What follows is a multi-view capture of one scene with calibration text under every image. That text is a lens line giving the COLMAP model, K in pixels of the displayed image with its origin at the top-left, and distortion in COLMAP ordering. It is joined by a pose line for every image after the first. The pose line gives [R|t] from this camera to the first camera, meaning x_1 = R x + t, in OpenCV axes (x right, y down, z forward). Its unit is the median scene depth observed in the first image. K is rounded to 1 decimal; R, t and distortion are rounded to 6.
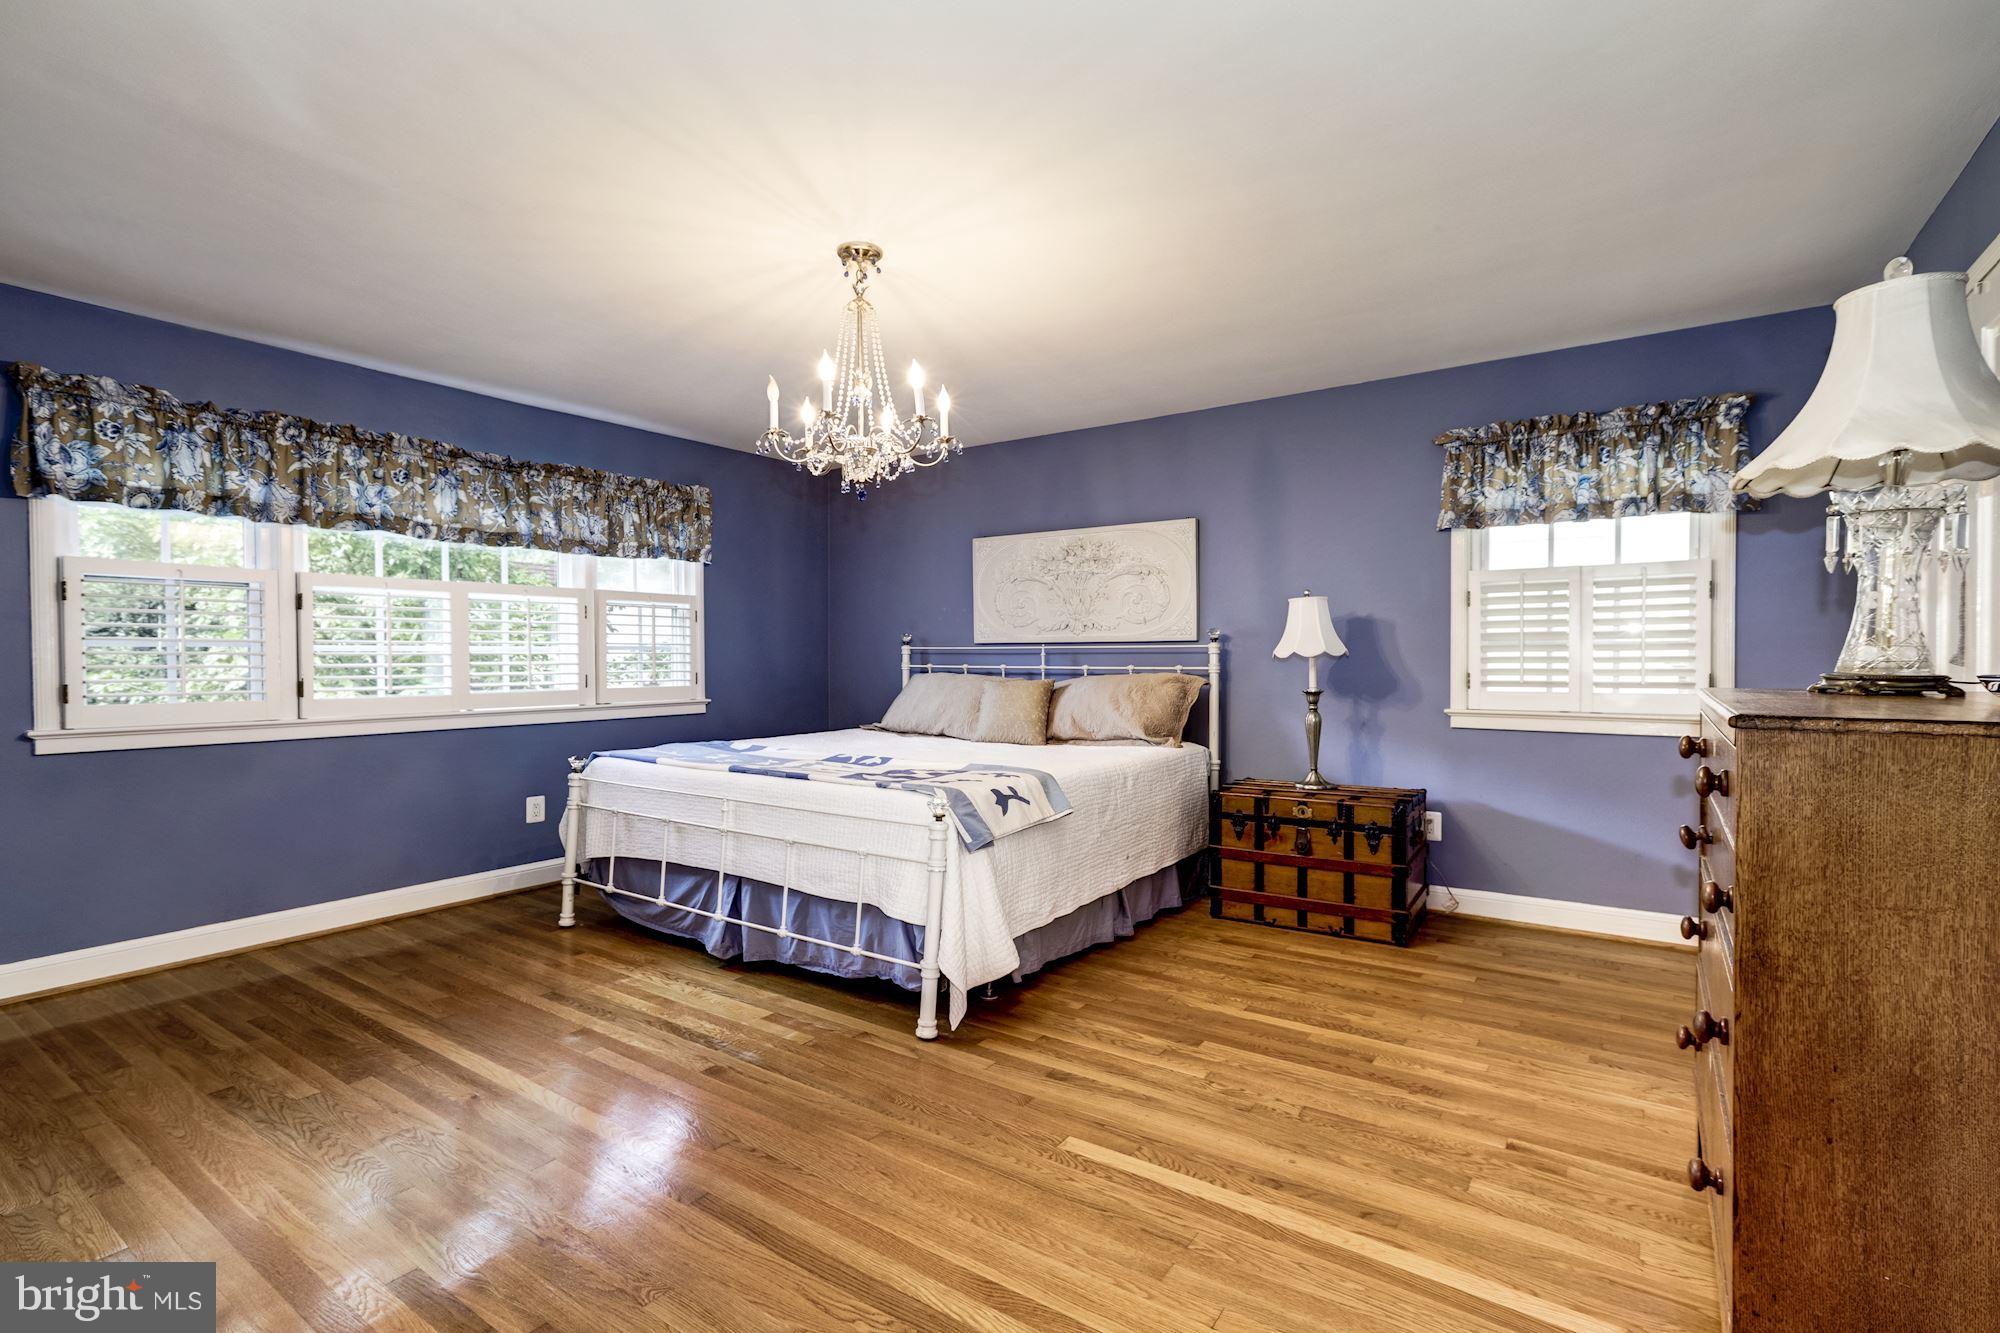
lens RADIAL K [[897.1, 0, 993.1], [0, 897.1, 664.3], [0, 0, 1]] dist [0.003943, 0.001279]
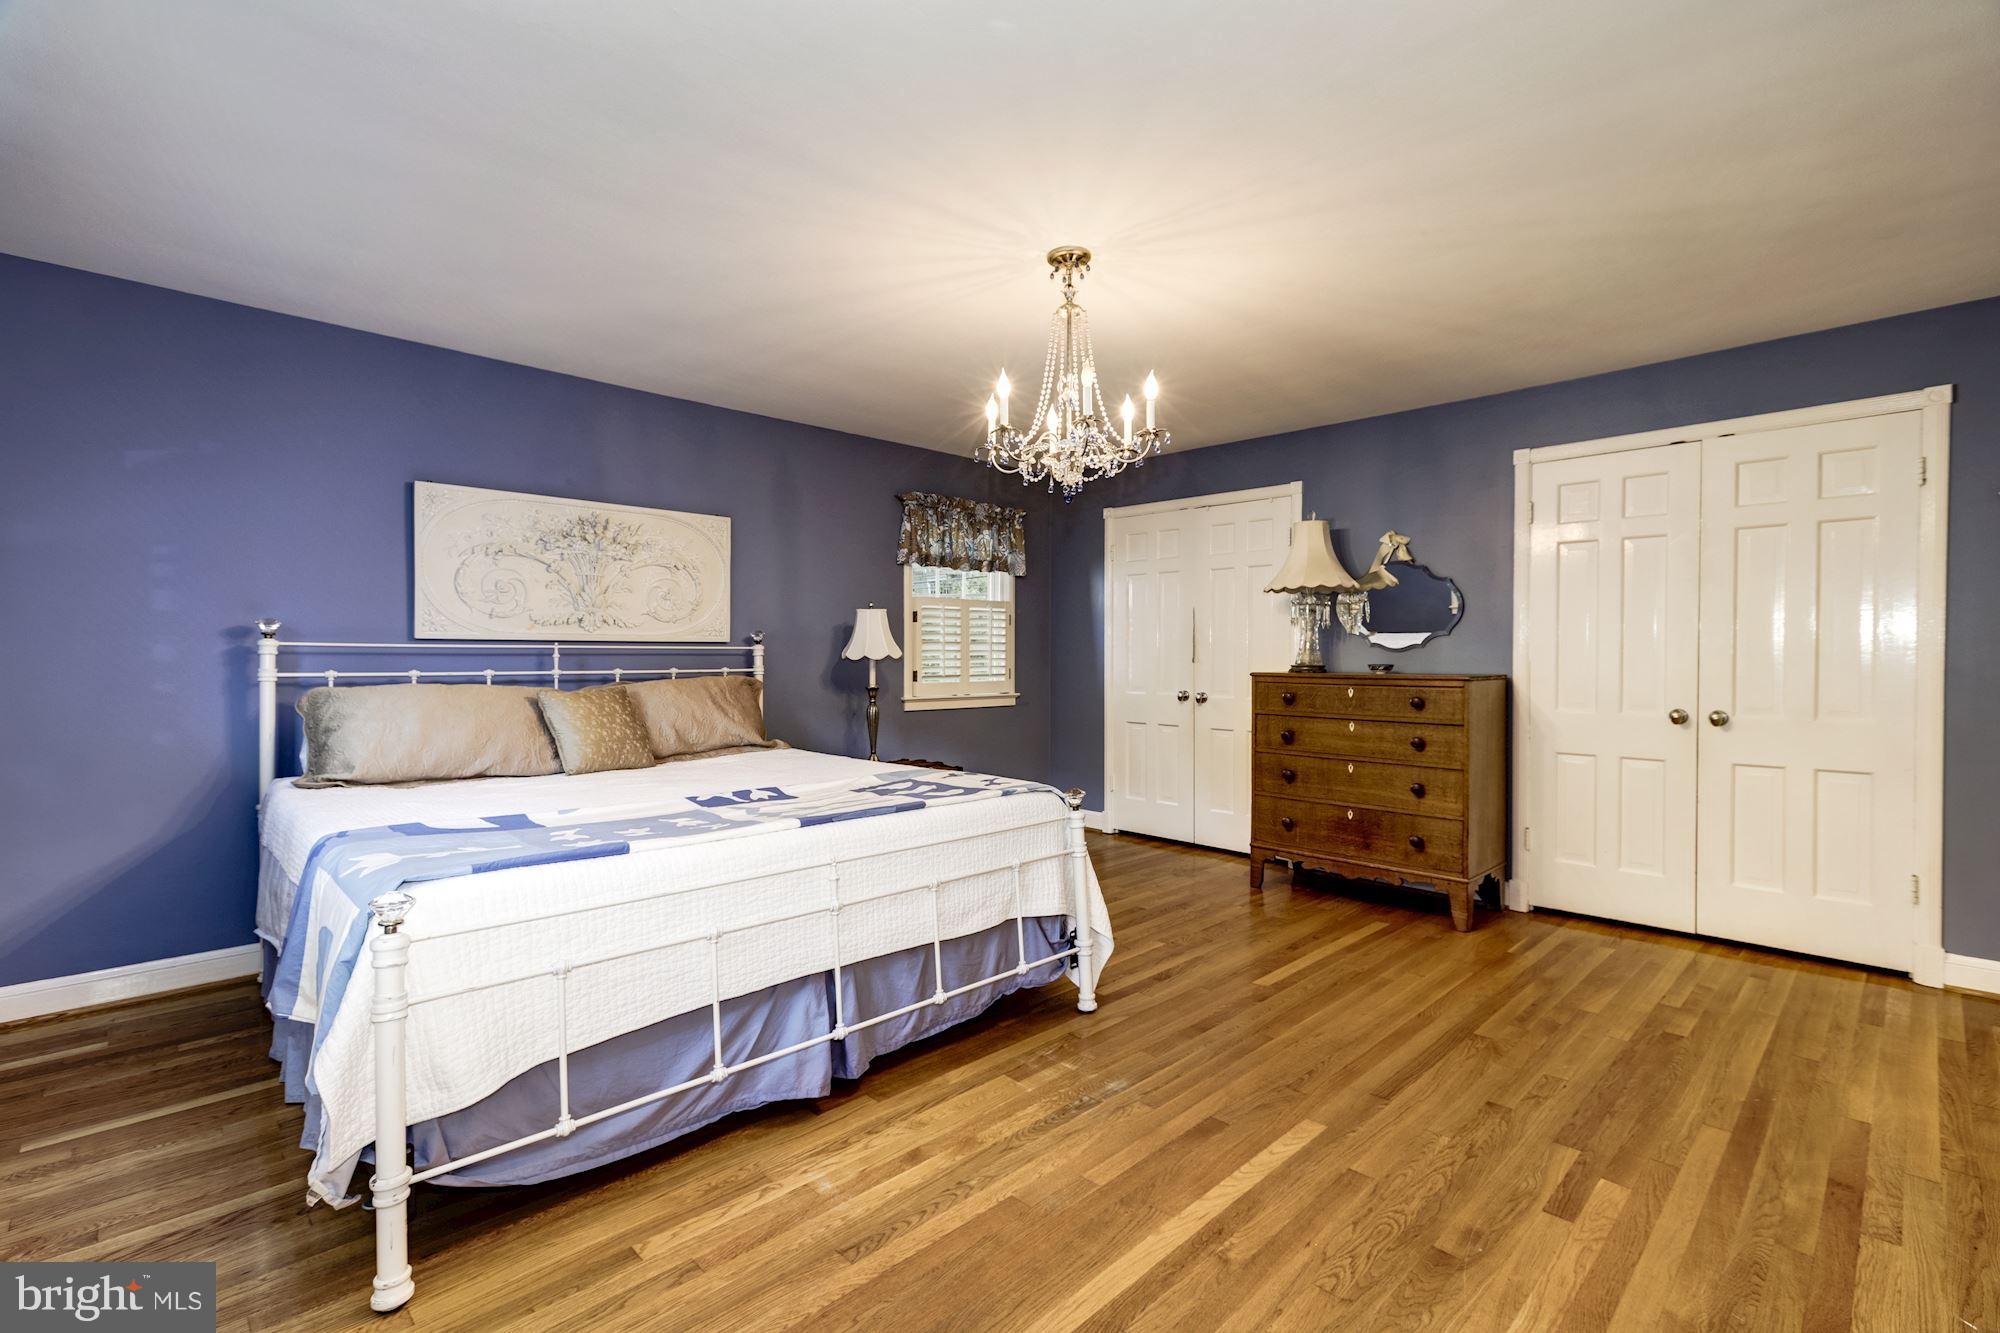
lens RADIAL K [[897.1, 0, 990.9], [0, 897.1, 665.3], [0, 0, 1]] dist [0.003943, 0.001279]
pose [[0.201809, -0.007333, 0.979397, -0.859462], [0.008593, 0.999947, 0.005716, -0.005623], [-0.979387, 0.007263, 0.201861, 0.664707]]
